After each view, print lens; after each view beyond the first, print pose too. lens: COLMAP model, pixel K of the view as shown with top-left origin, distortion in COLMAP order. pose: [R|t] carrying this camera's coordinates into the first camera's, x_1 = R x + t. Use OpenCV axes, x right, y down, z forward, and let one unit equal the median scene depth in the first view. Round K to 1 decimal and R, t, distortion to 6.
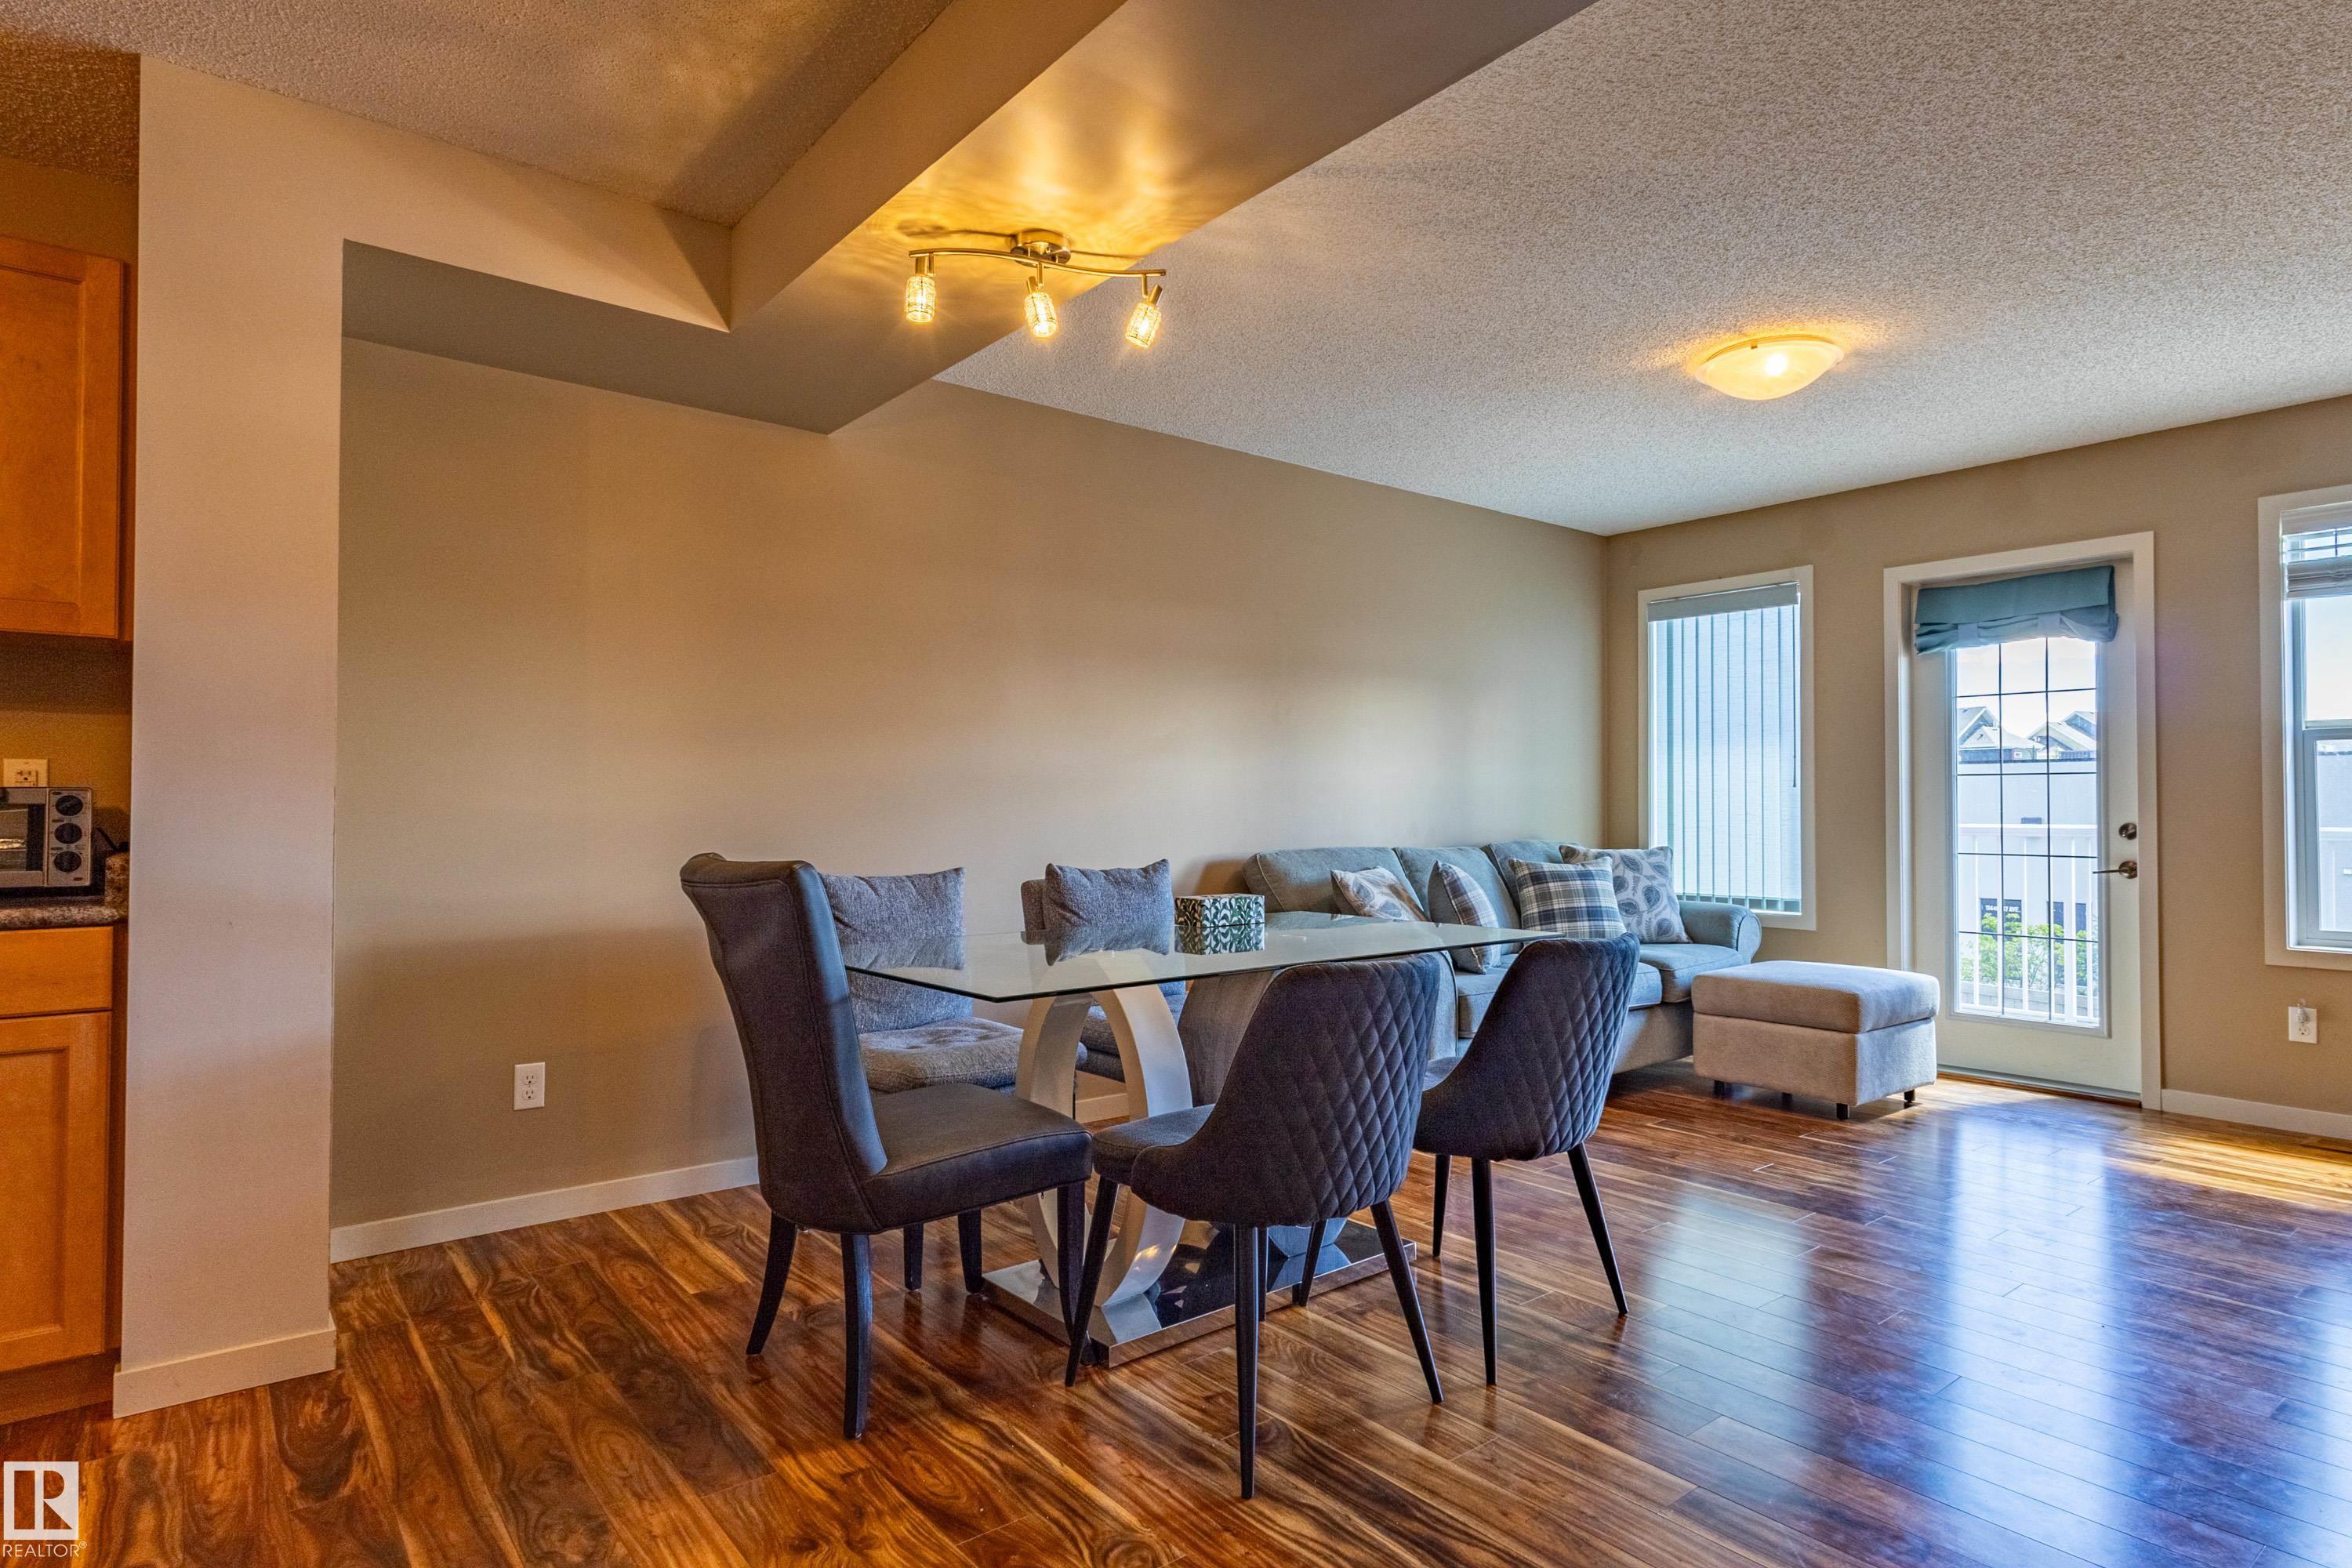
lens RADIAL K [[1270.0, 0, 1194.8], [0, 1270.0, 780.5], [0, 0, 1]] dist [0.004330, 0.007444]
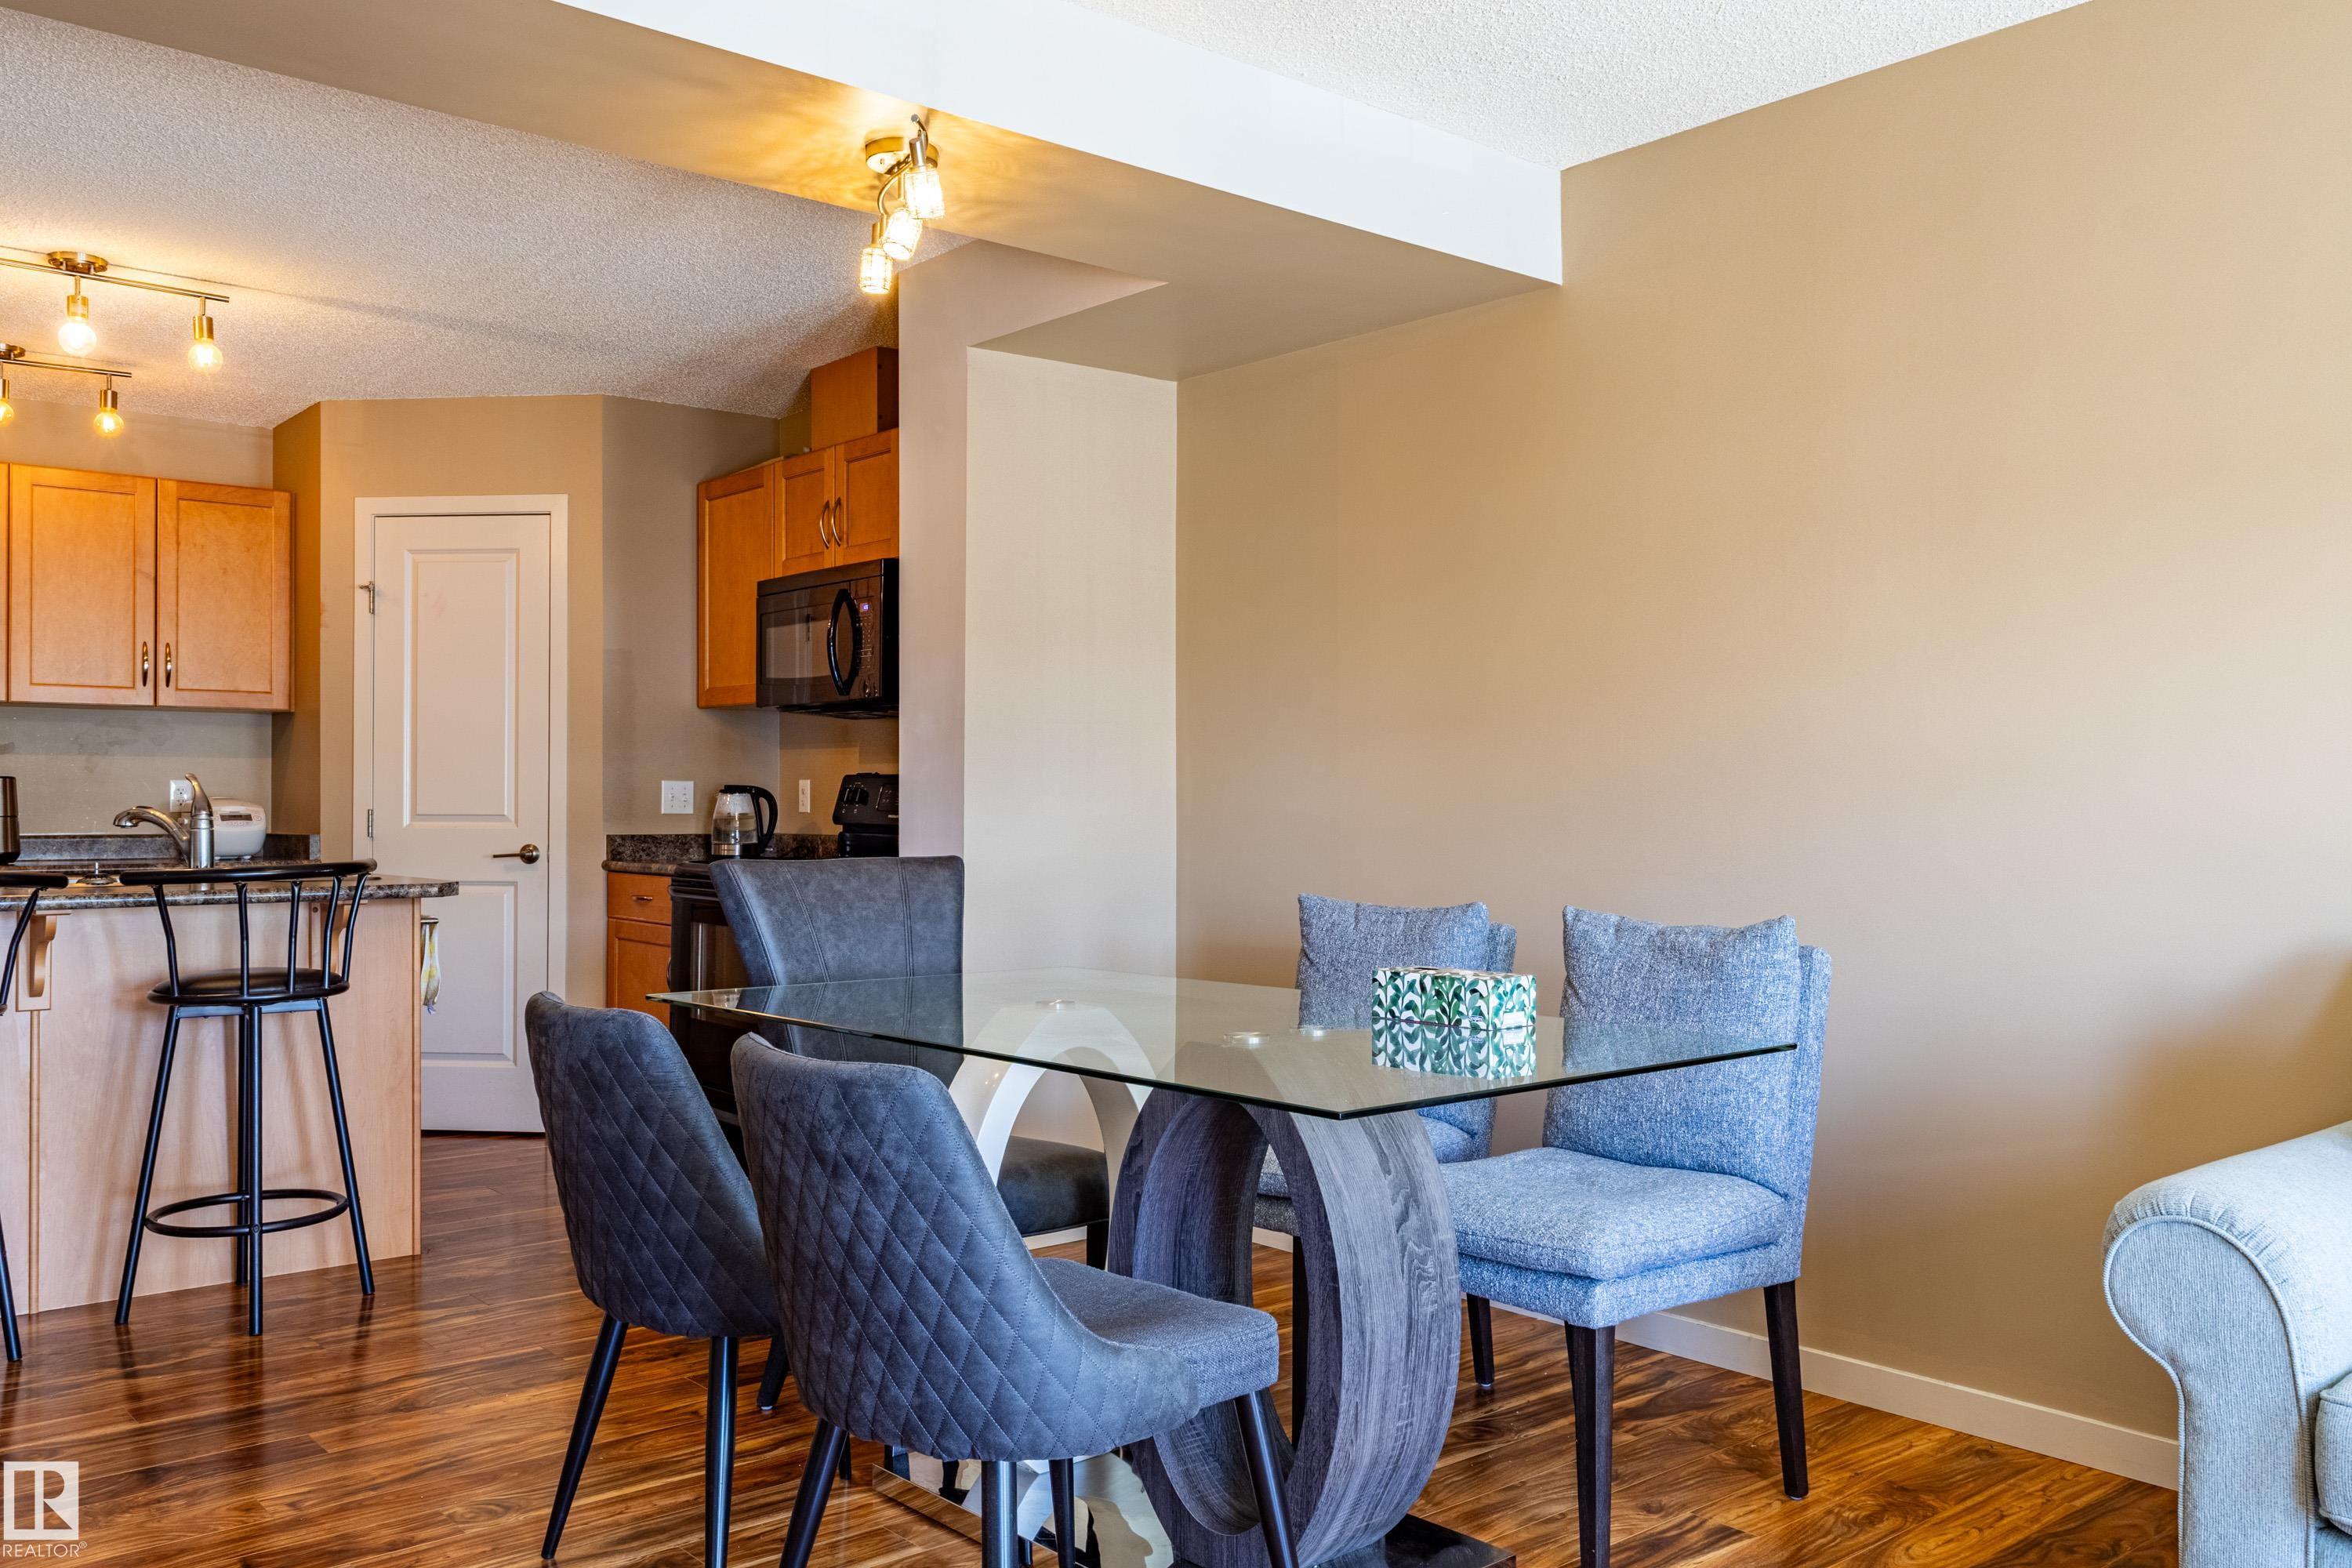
lens RADIAL K [[1865.2, 0, 1141.0], [0, 1865.2, 796.8], [0, 0, 1]] dist [0.017046, -0.014736]
pose [[0.008907, -0.004866, -0.999948, 0.778849], [0.020397, 0.999781, -0.004683, 0.013407], [0.999752, -0.020354, 0.009004, 0.789402]]
